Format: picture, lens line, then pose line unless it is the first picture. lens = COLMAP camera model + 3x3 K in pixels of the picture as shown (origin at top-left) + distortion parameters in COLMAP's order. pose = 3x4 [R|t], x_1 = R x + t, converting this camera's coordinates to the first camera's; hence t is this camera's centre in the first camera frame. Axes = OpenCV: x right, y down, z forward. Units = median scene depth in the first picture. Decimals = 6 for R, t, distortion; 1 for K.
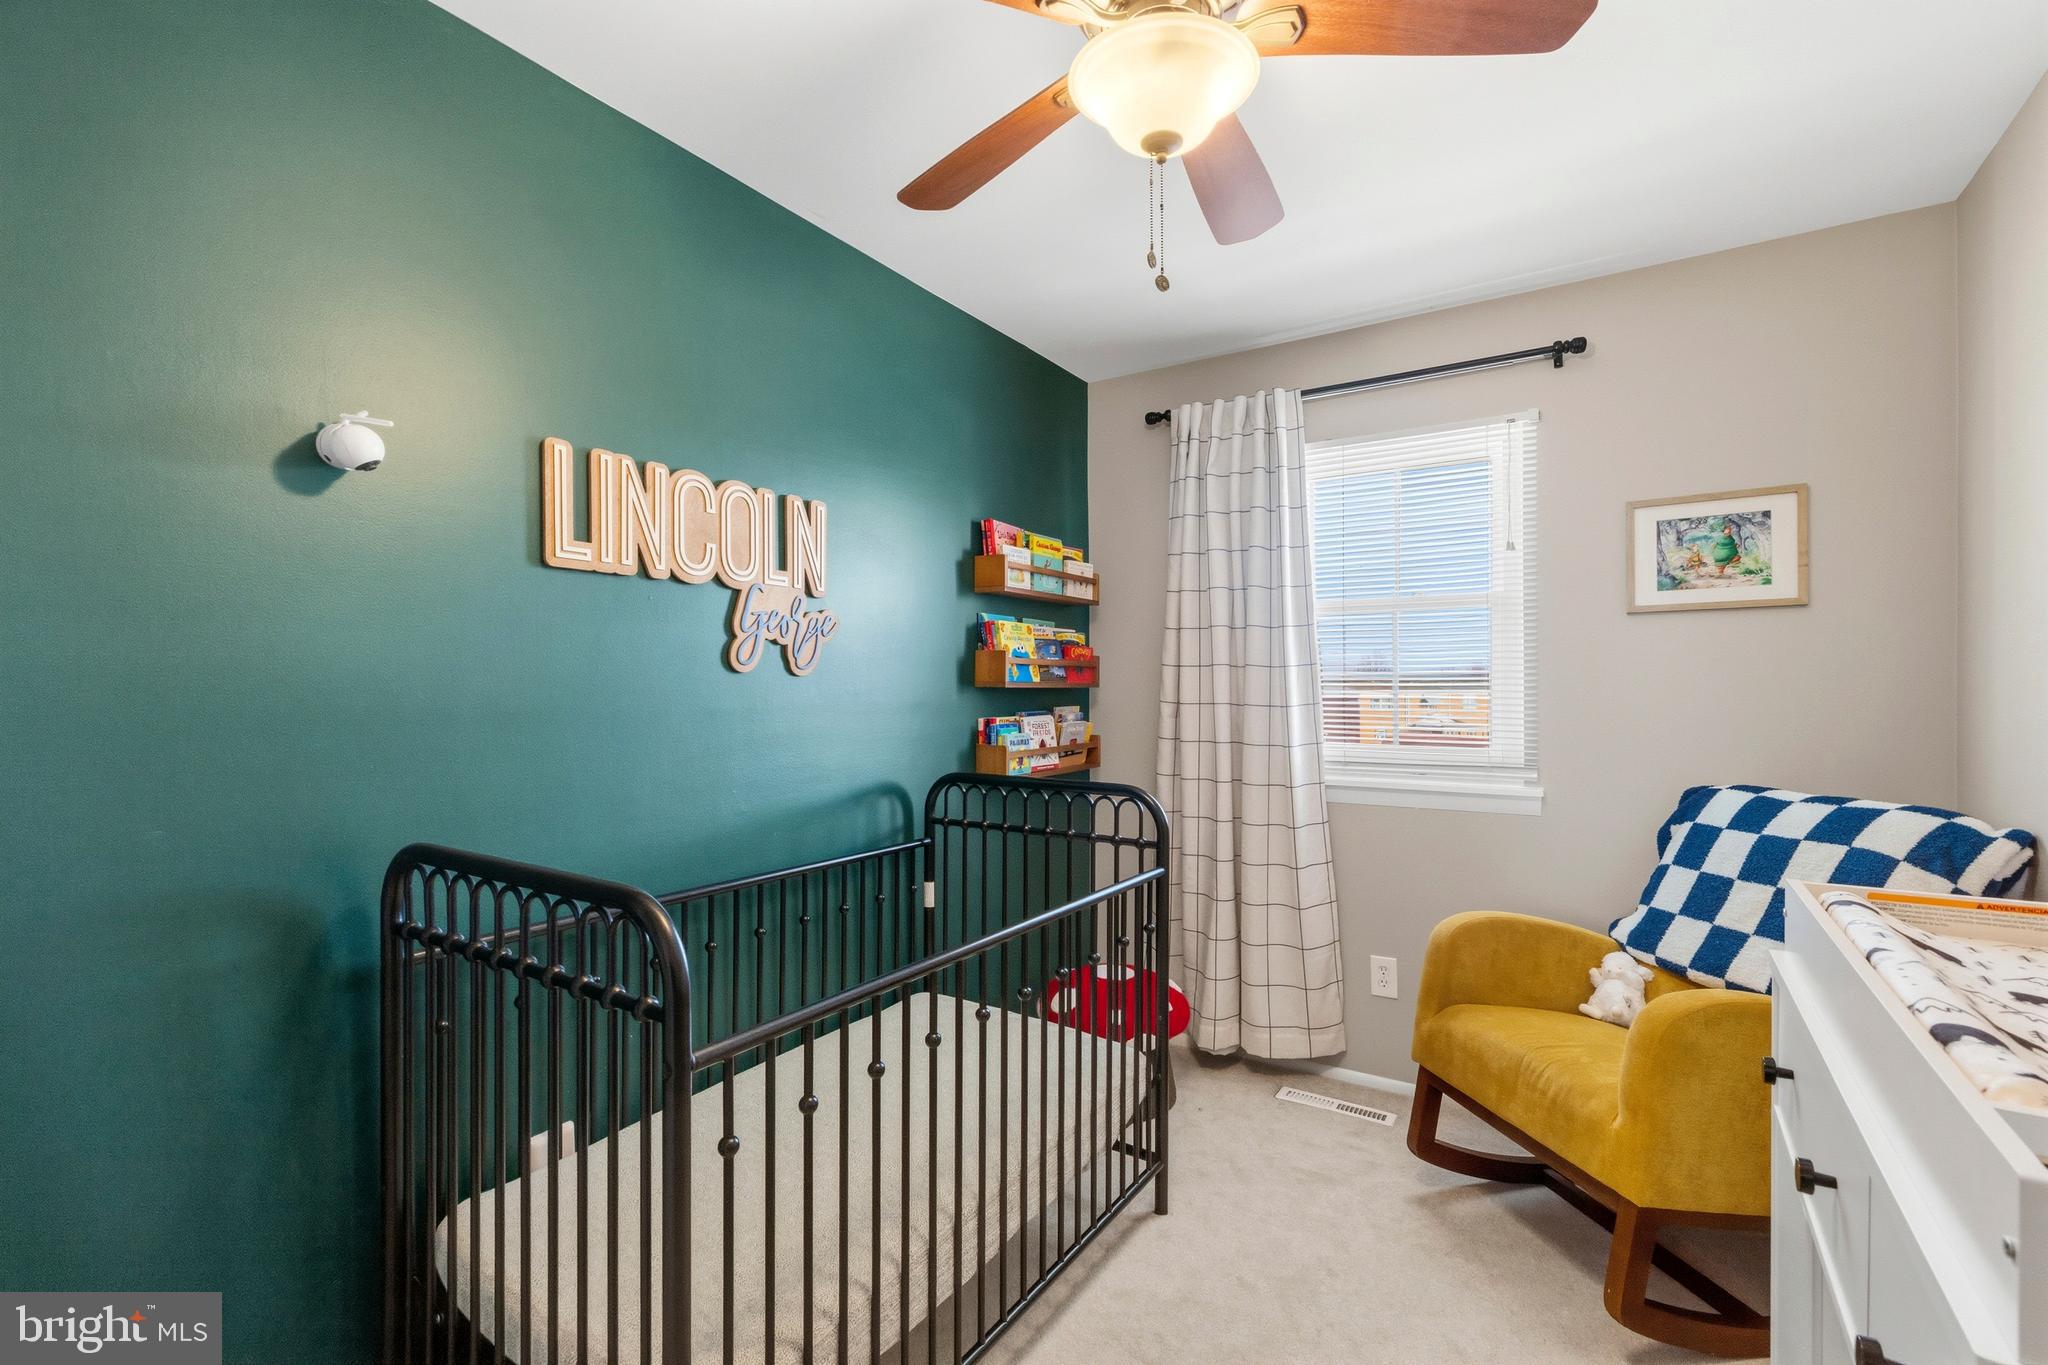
lens RADIAL K [[926.4, 0, 1023.0], [0, 926.4, 681.4], [0, 0, 1]] dist [0.001034, 0.000050]
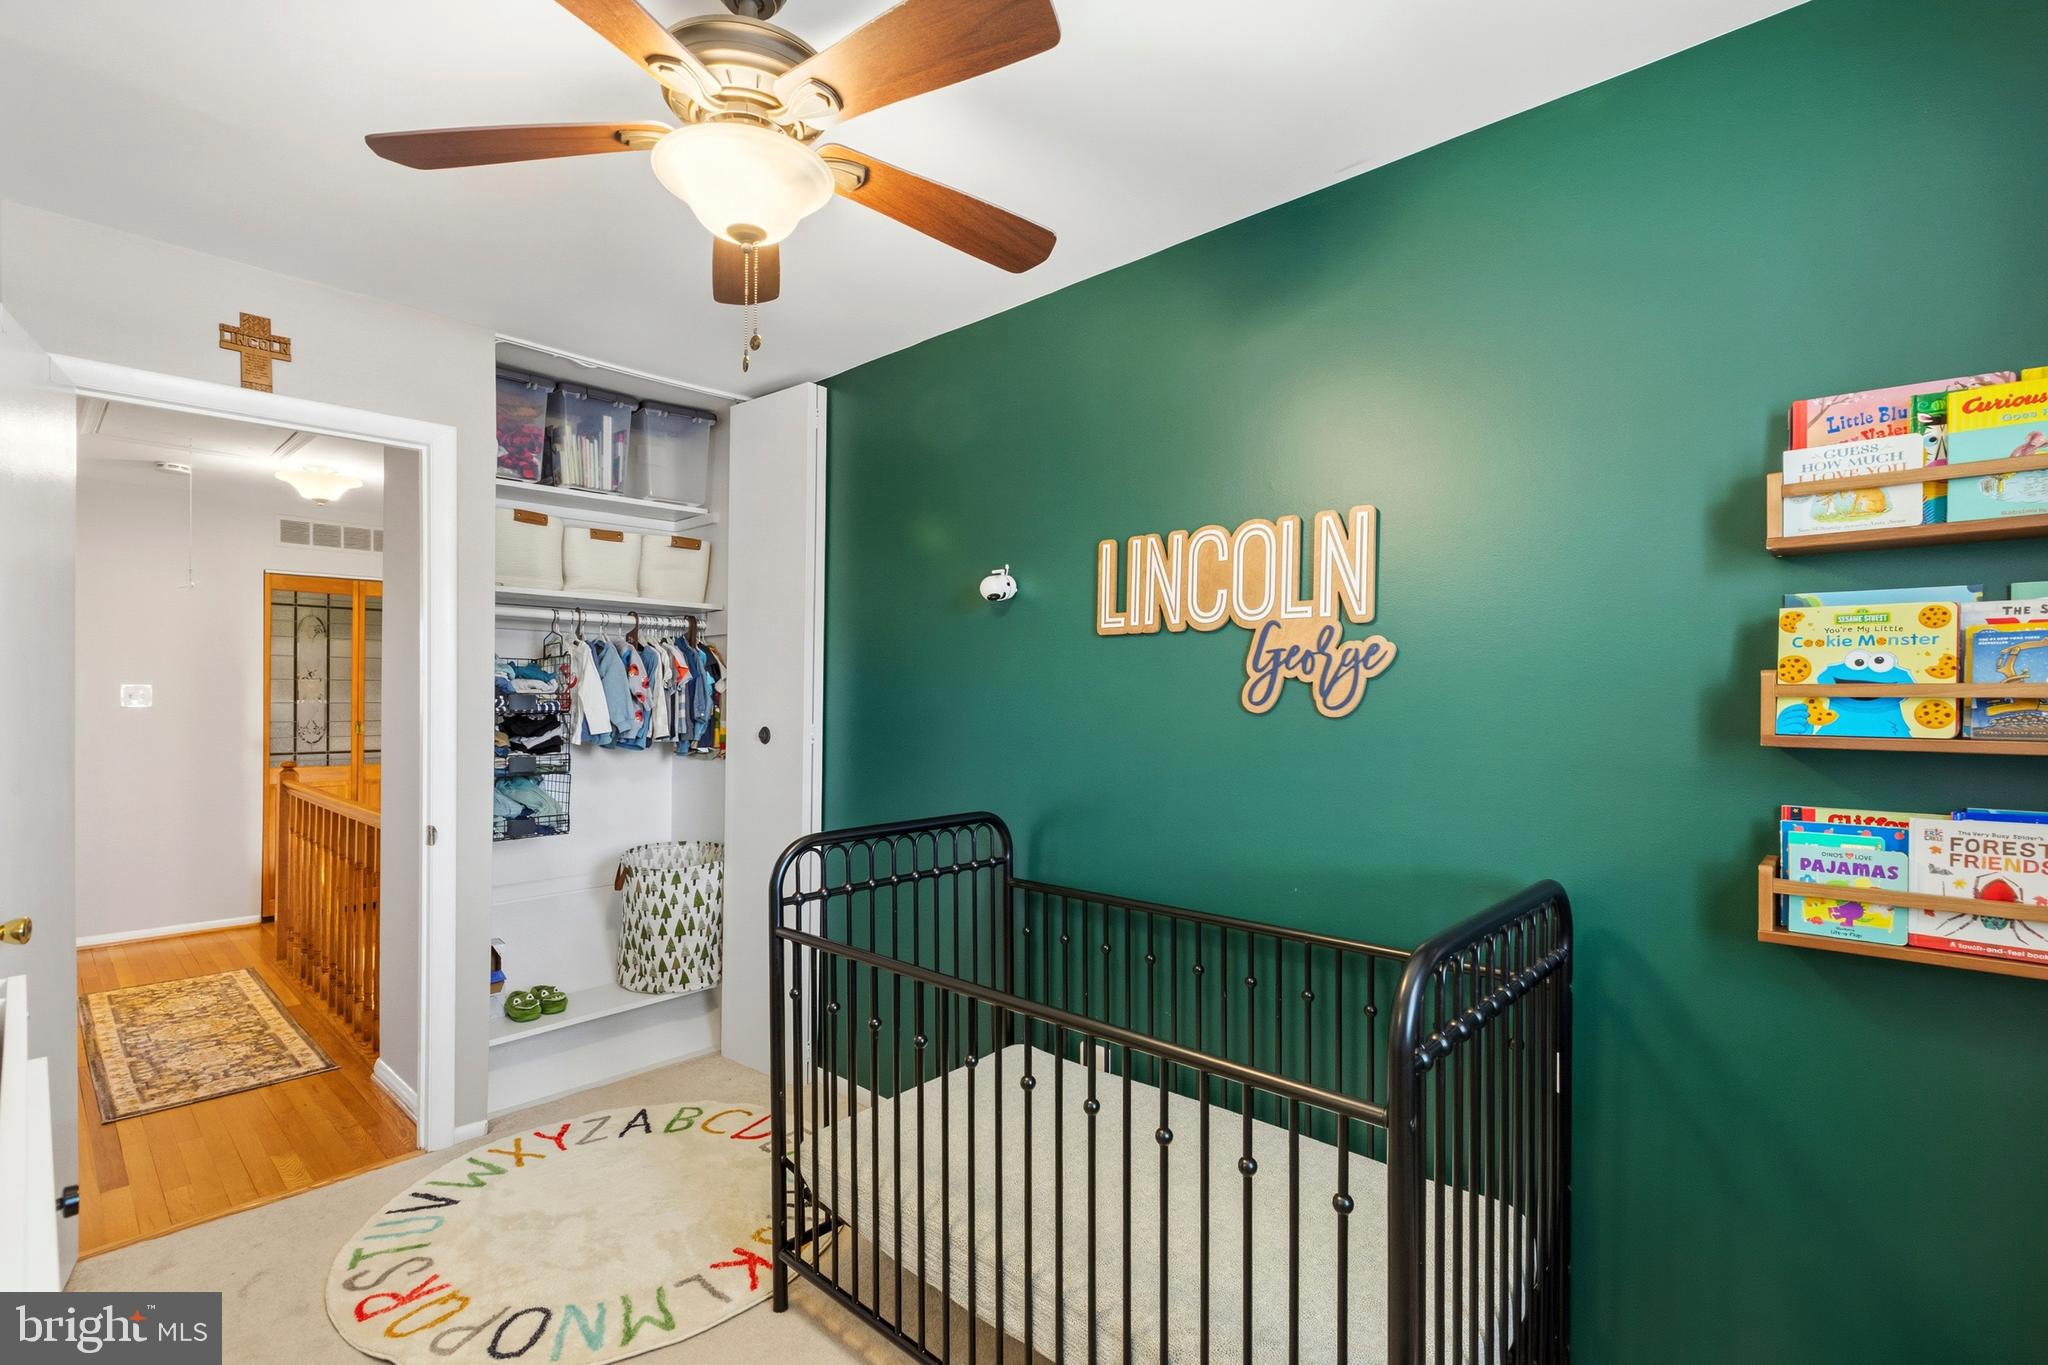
lens RADIAL K [[926.4, 0, 1023.7], [0, 926.4, 693.1], [0, 0, 1]] dist [0.001034, 0.000050]
pose [[-0.179545, -0.011610, -0.983681, 0.682107], [-0.004274, 0.999930, -0.011022, -0.018057], [0.983740, 0.002225, -0.179582, 0.896640]]
